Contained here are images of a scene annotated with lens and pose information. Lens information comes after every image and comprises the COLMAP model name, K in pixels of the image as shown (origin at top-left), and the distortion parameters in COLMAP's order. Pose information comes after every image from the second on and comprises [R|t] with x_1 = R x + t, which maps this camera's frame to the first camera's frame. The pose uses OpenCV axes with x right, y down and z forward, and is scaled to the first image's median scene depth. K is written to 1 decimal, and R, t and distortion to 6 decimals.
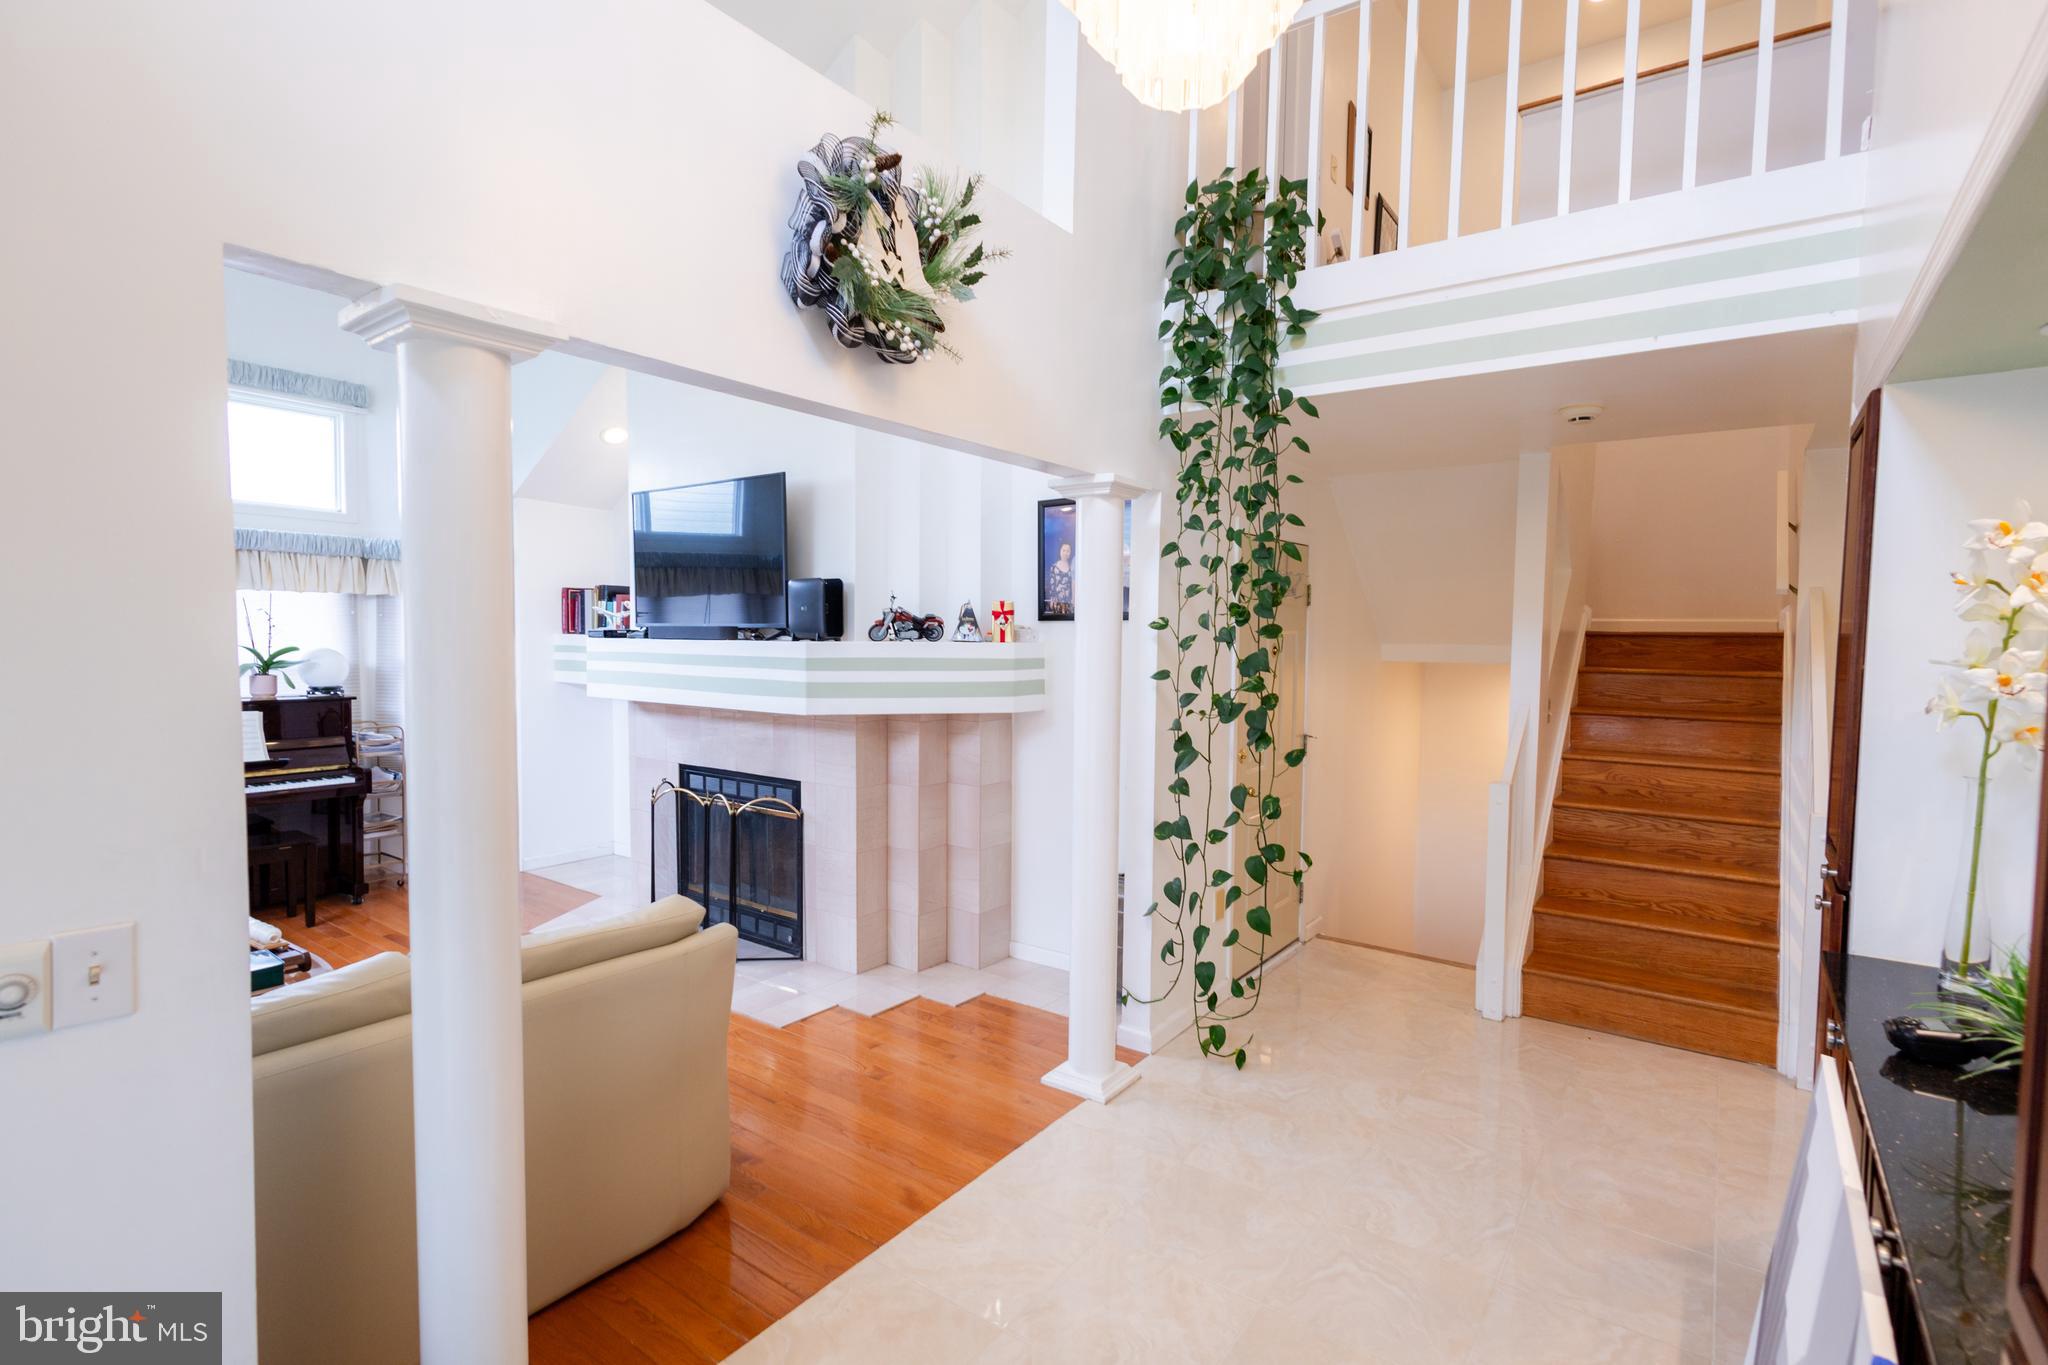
lens RADIAL K [[960.2, 0, 1026.5], [0, 960.2, 678.3], [0, 0, 1]] dist [0.012642, -0.000169]
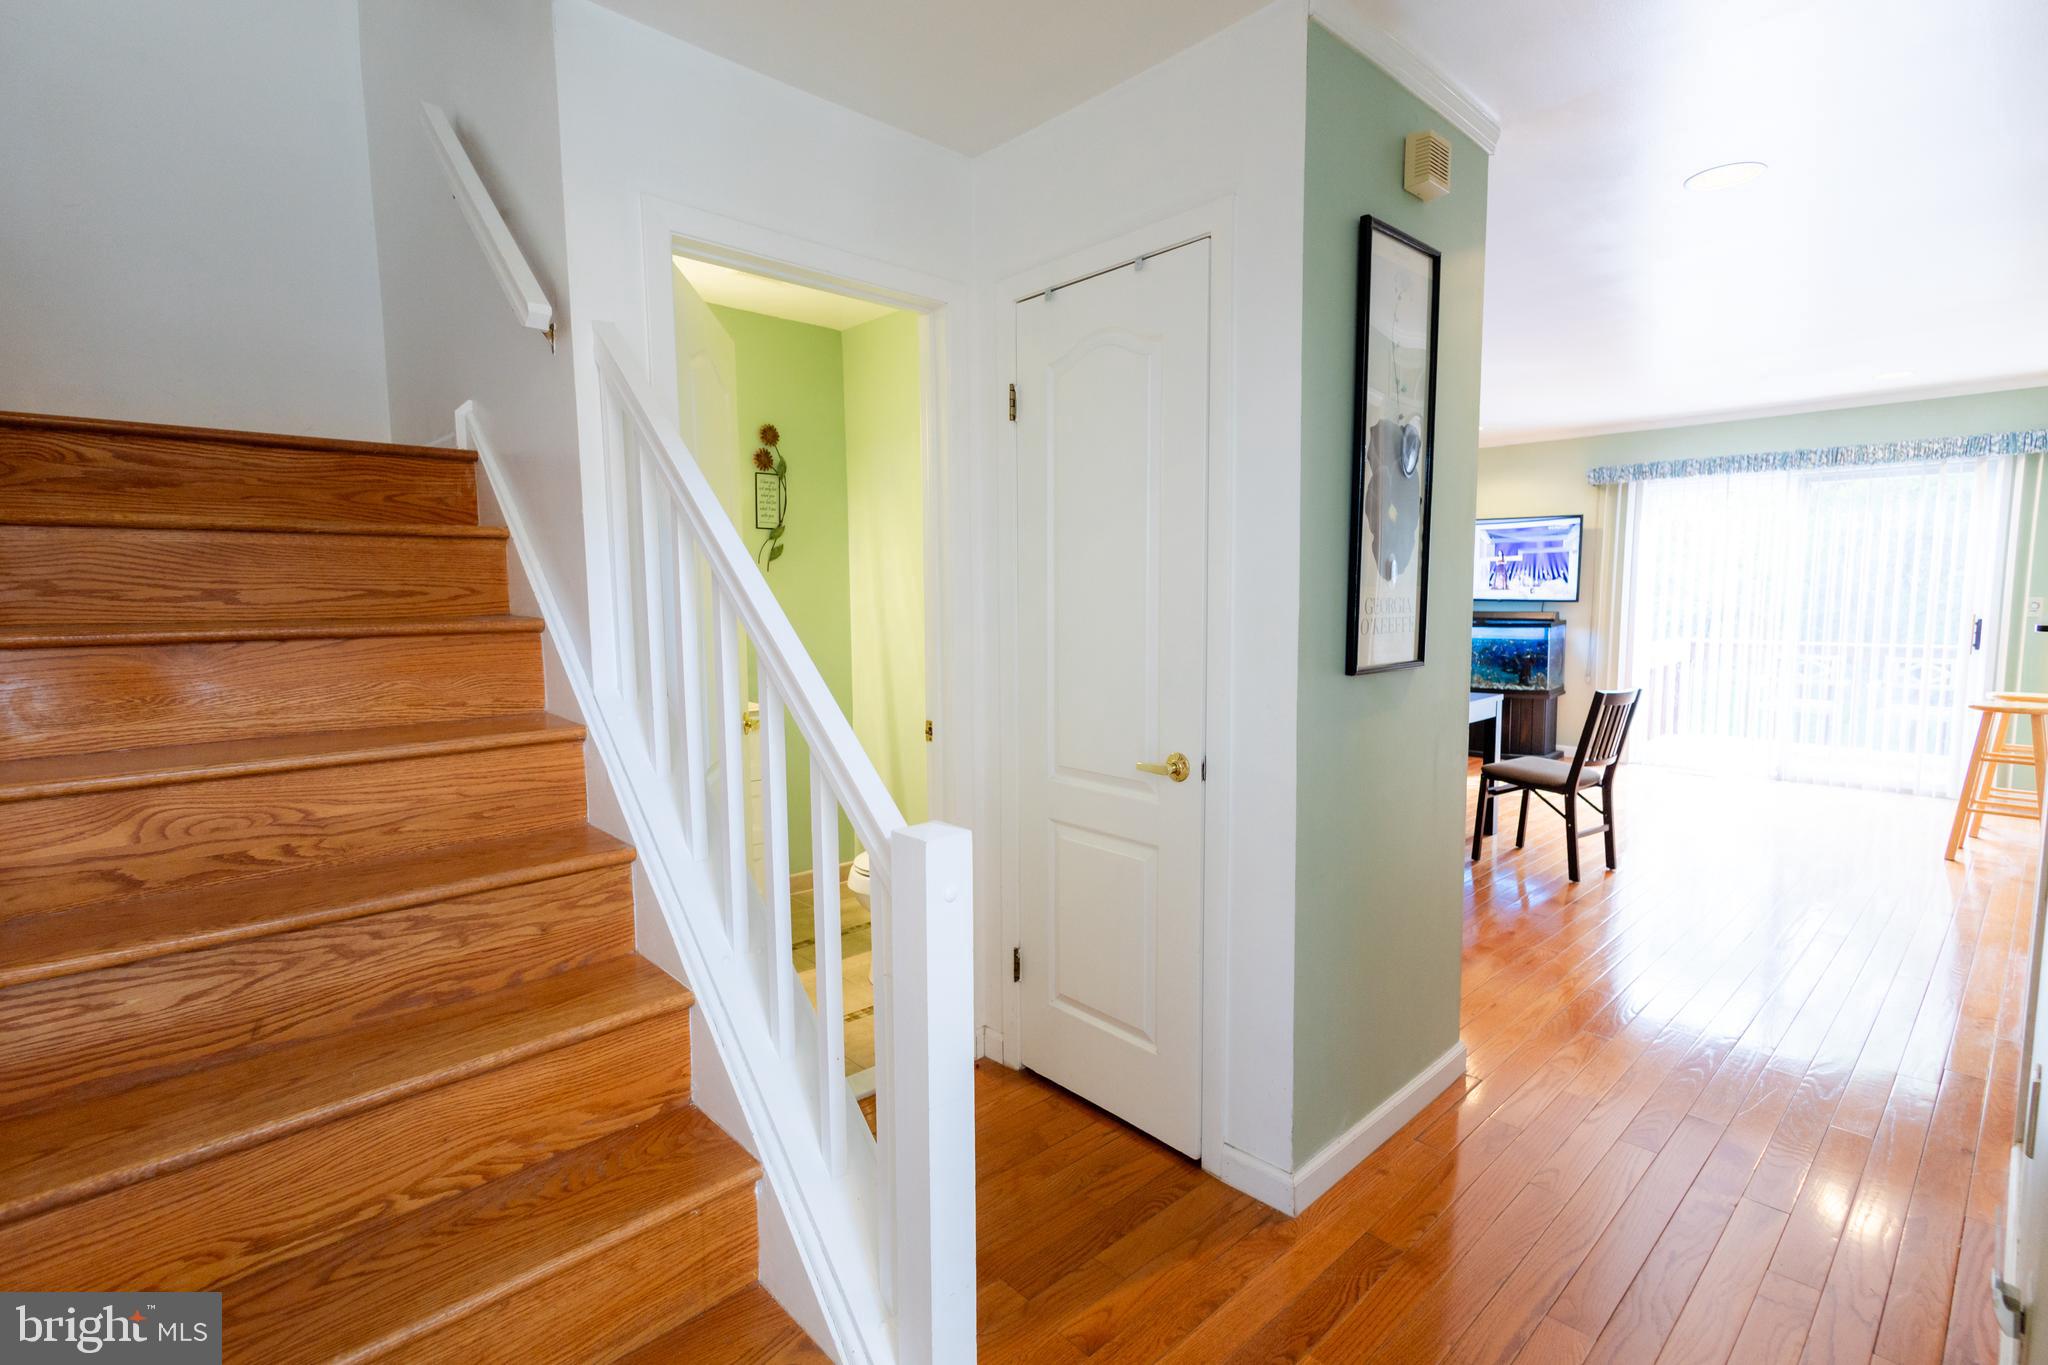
lens RADIAL K [[960.2, 0, 1025.7], [0, 960.2, 676.8], [0, 0, 1]] dist [0.012642, -0.000169]
pose [[0.181946, -0.110731, 0.977054, 0.357647], [0.056216, 0.993185, 0.102090, 0.034902], [-0.981700, 0.036351, 0.186931, 0.668984]]
